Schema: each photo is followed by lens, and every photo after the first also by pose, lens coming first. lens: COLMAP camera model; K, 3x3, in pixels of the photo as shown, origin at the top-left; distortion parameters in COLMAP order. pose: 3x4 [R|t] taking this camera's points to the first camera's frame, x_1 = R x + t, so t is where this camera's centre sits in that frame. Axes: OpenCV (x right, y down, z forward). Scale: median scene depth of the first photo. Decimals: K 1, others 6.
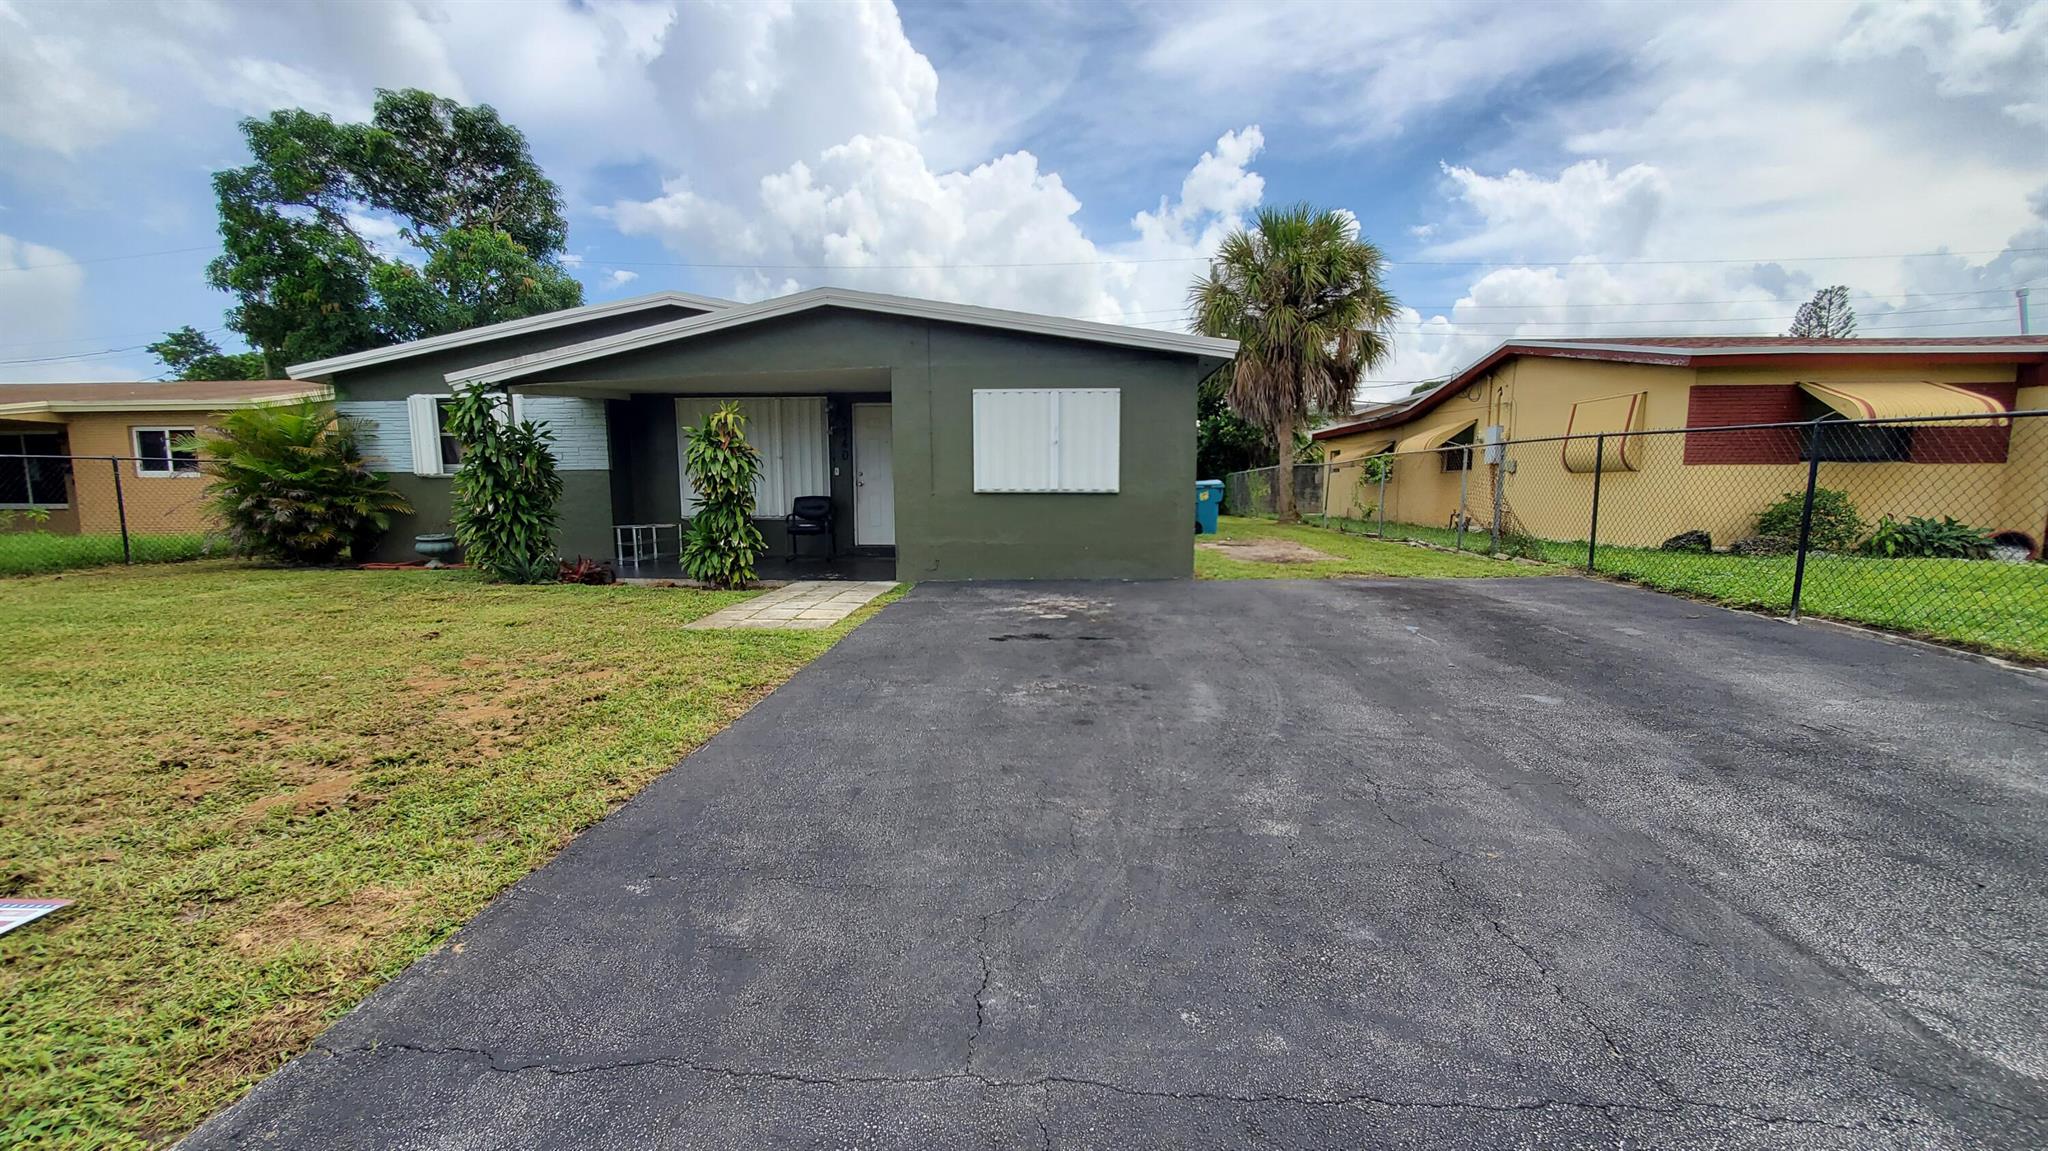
lens RADIAL K [[816.4, 0, 1026.4], [0, 816.4, 589.4], [0, 0, 1]] dist [-0.001800, -0.000401]
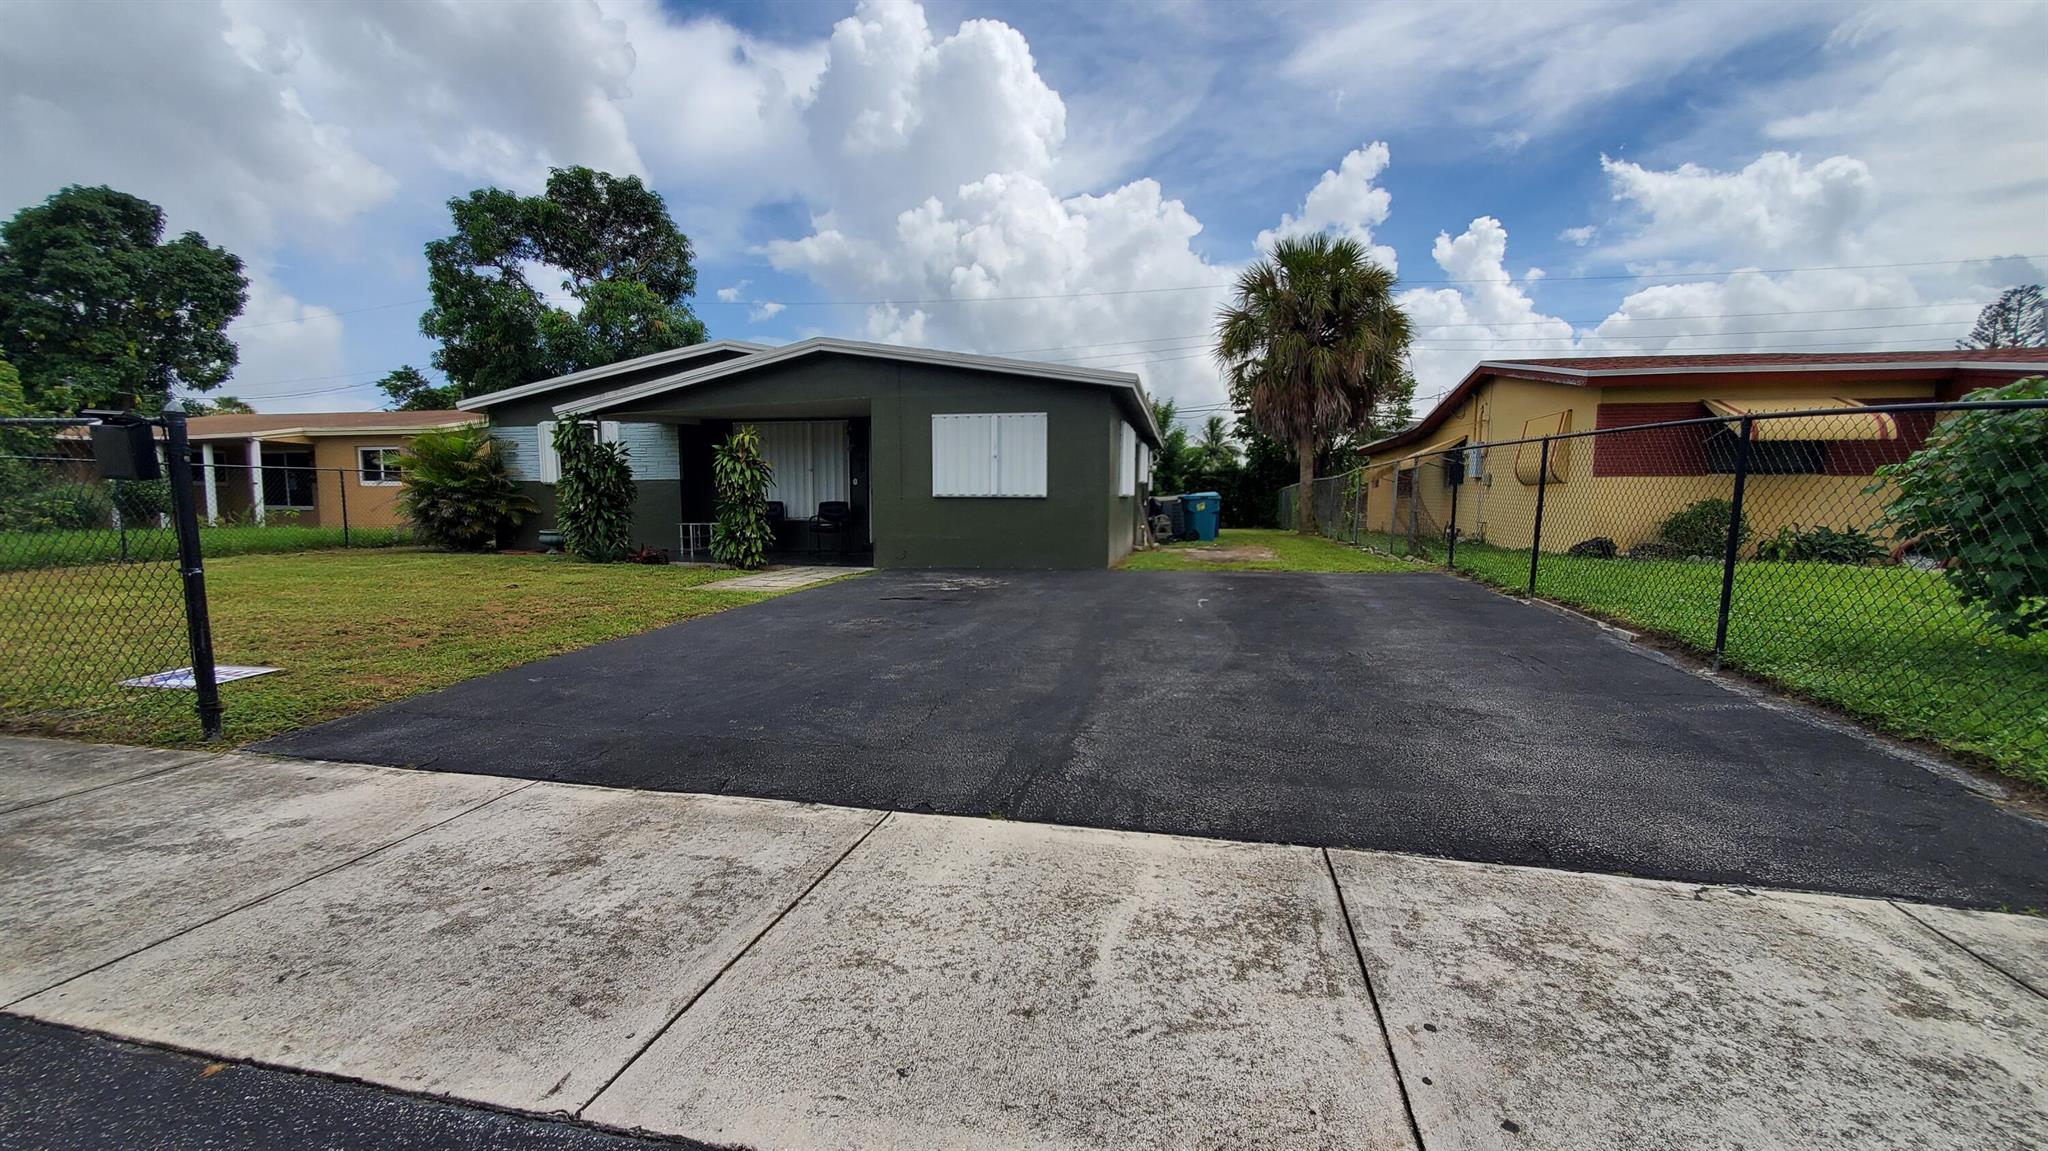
lens RADIAL K [[821.3, 0, 1031.4], [0, 821.3, 592.4], [0, 0, 1]] dist [0.000264, -0.002565]
pose [[0.988449, 0.022592, -0.149858, 0.231697], [-0.025426, 0.999532, -0.017018, 0.037508], [0.149404, 0.020632, 0.988561, -0.180360]]
